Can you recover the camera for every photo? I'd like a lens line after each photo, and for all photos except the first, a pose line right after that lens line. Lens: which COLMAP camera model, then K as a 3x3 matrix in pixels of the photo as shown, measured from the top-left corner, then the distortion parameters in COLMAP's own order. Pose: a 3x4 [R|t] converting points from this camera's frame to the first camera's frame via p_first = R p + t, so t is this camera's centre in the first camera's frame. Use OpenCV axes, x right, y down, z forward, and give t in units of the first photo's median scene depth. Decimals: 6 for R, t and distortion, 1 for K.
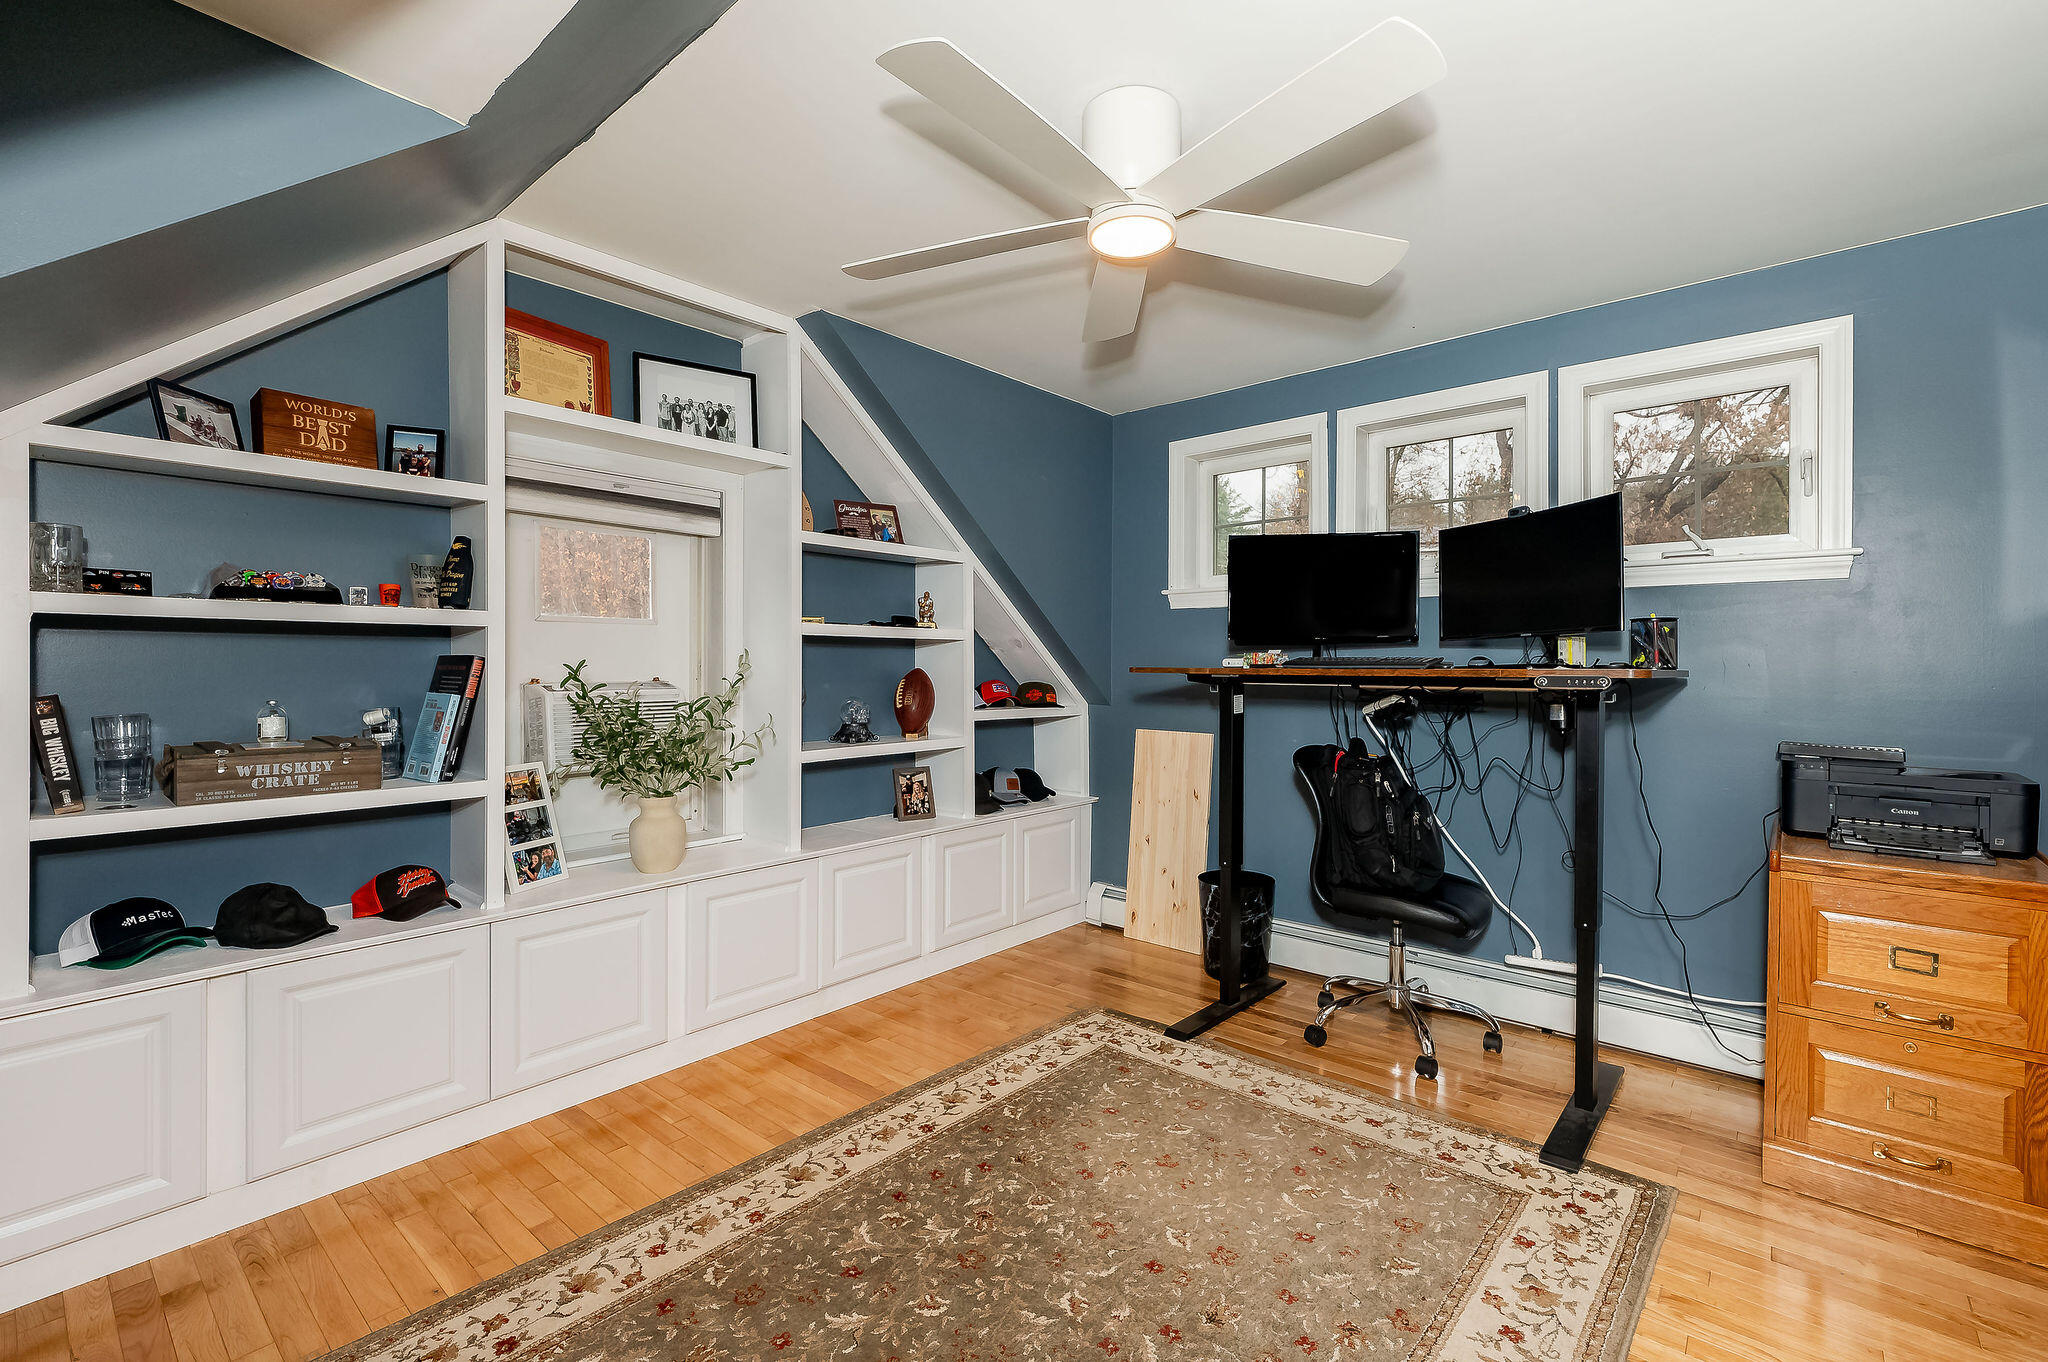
lens RADIAL K [[875.7, 0, 1074.5], [0, 875.7, 664.4], [0, 0, 1]] dist [-0.003938, 0.000055]
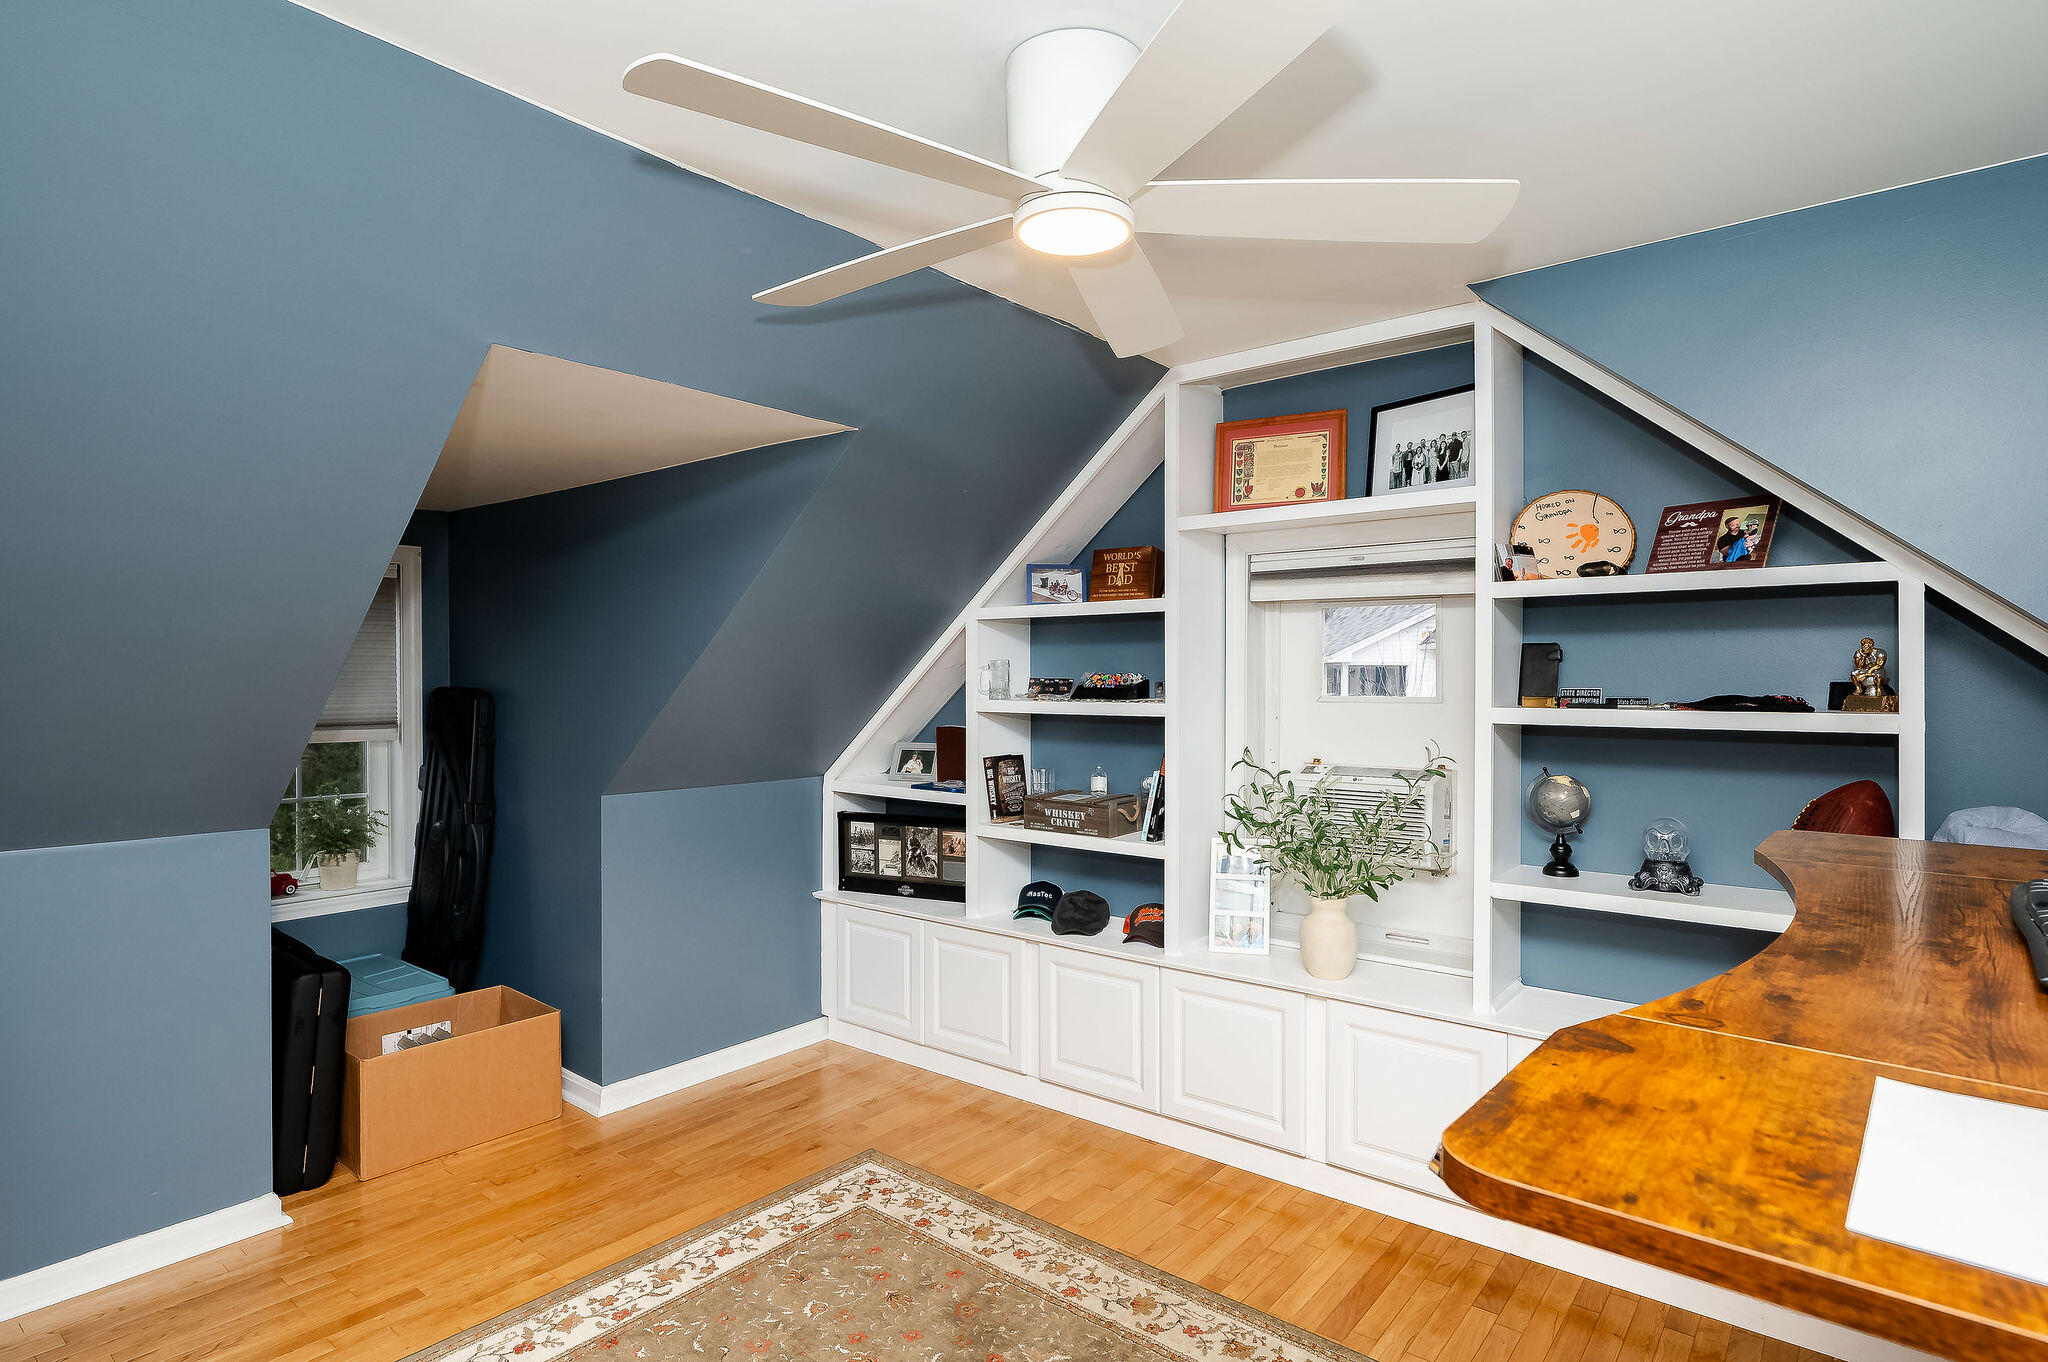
lens RADIAL K [[1090.3, 0, 1009.6], [0, 1090.3, 683.7], [0, 0, 1]] dist [-0.002324, -0.000008]
pose [[-0.004832, 0.010692, -0.999931, 0.635665], [0.003178, 0.999938, 0.010677, -0.081927], [0.999983, -0.003127, -0.004866, 0.621519]]
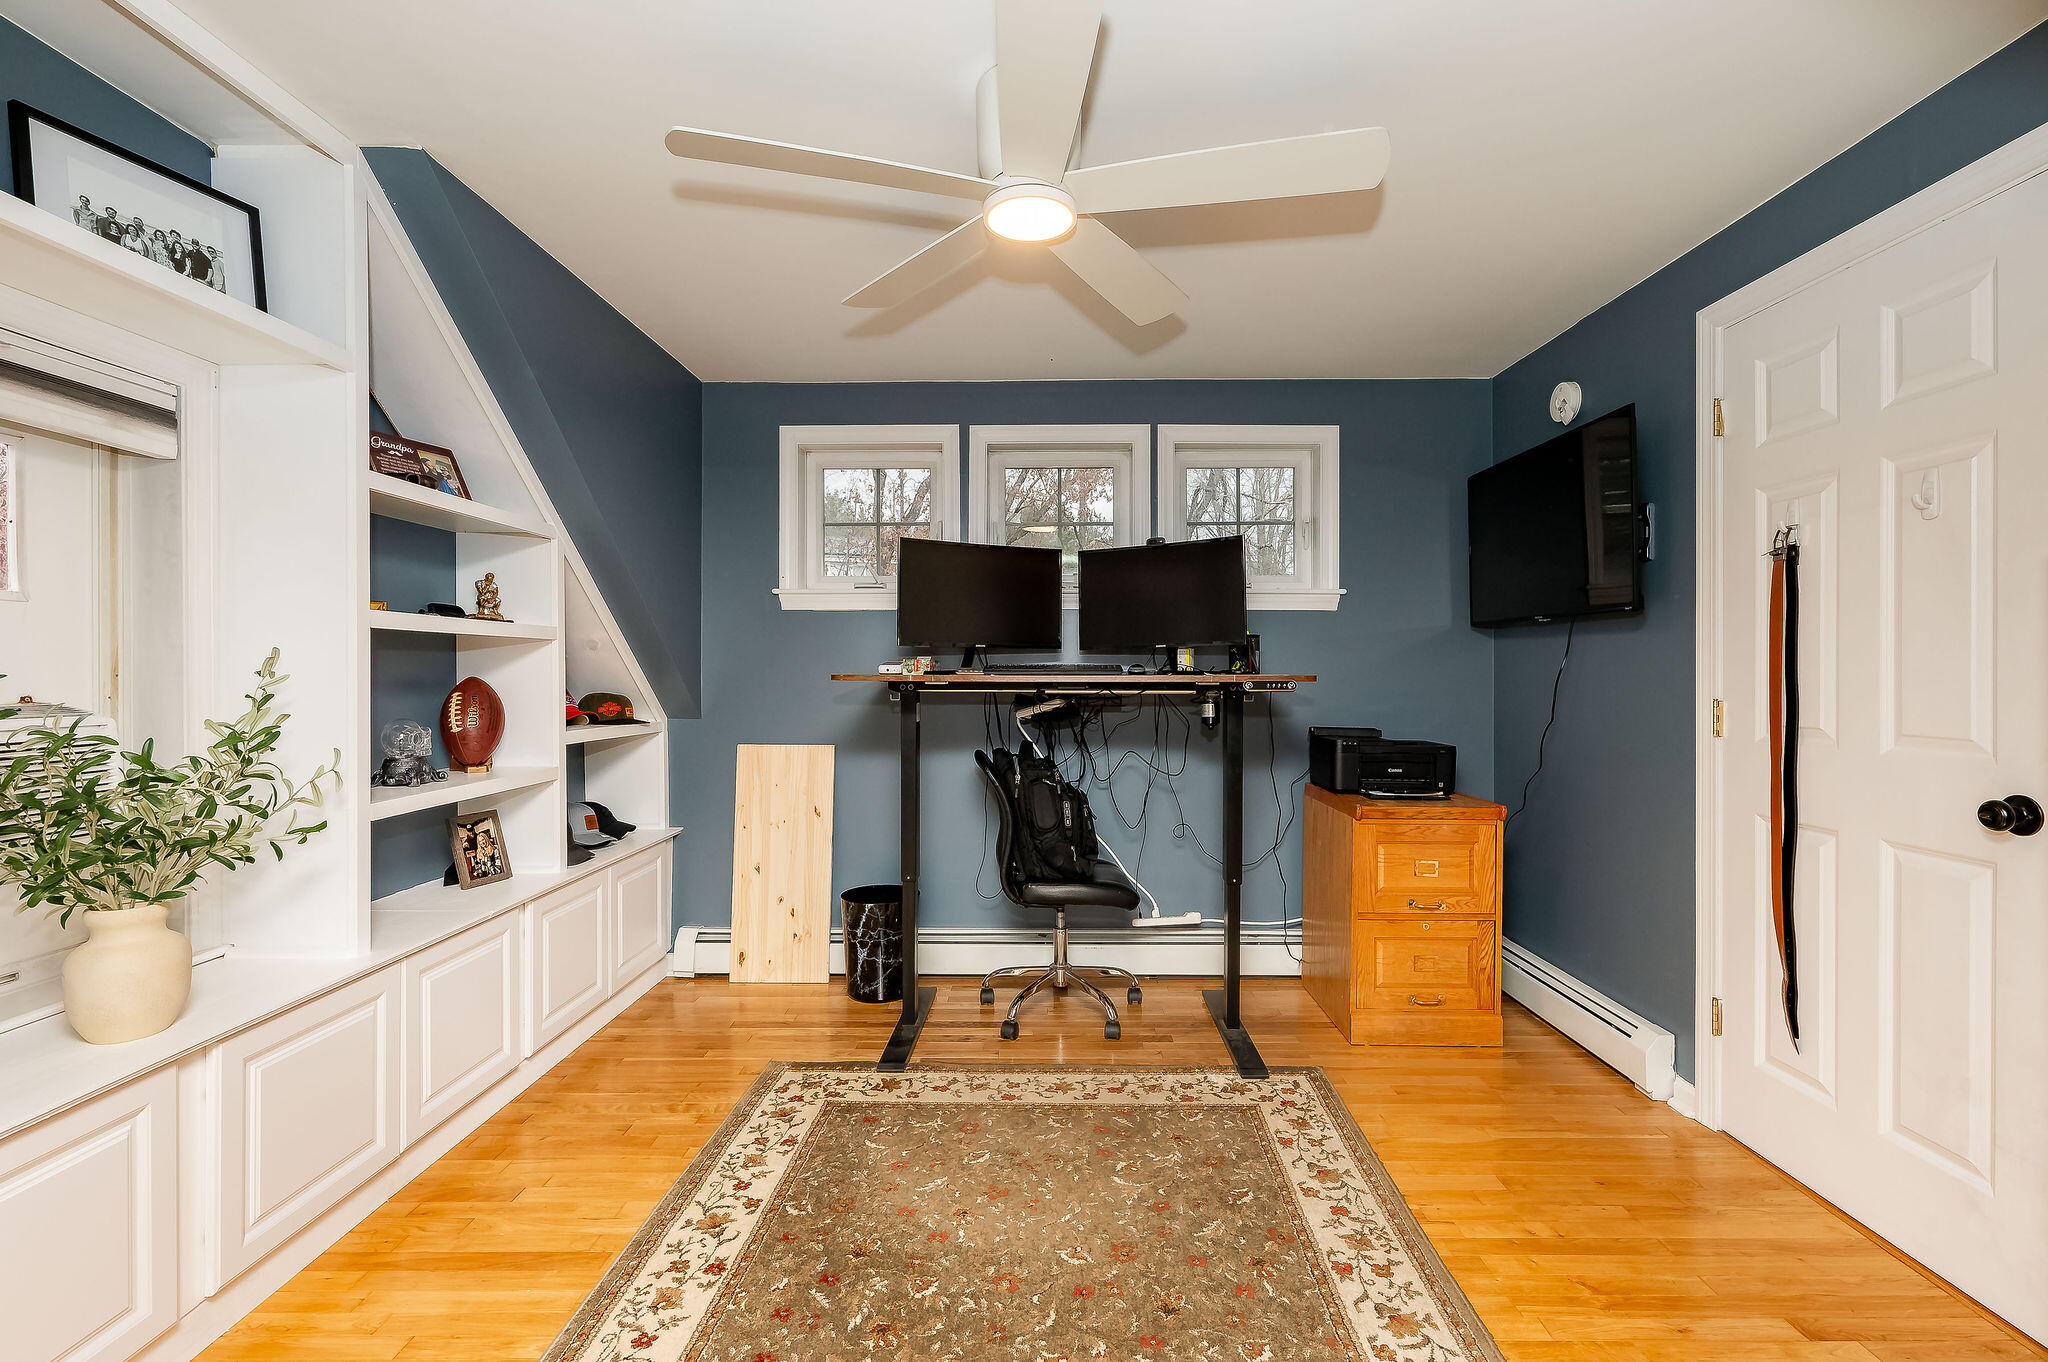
lens RADIAL K [[875.7, 0, 1052.7], [0, 875.7, 672.1], [0, 0, 1]] dist [-0.003938, 0.000055]
pose [[0.775507, -0.001905, 0.631336, -0.342471], [0.000714, 0.999997, 0.002140, -0.001091], [-0.631339, -0.001209, 0.775506, 0.168331]]
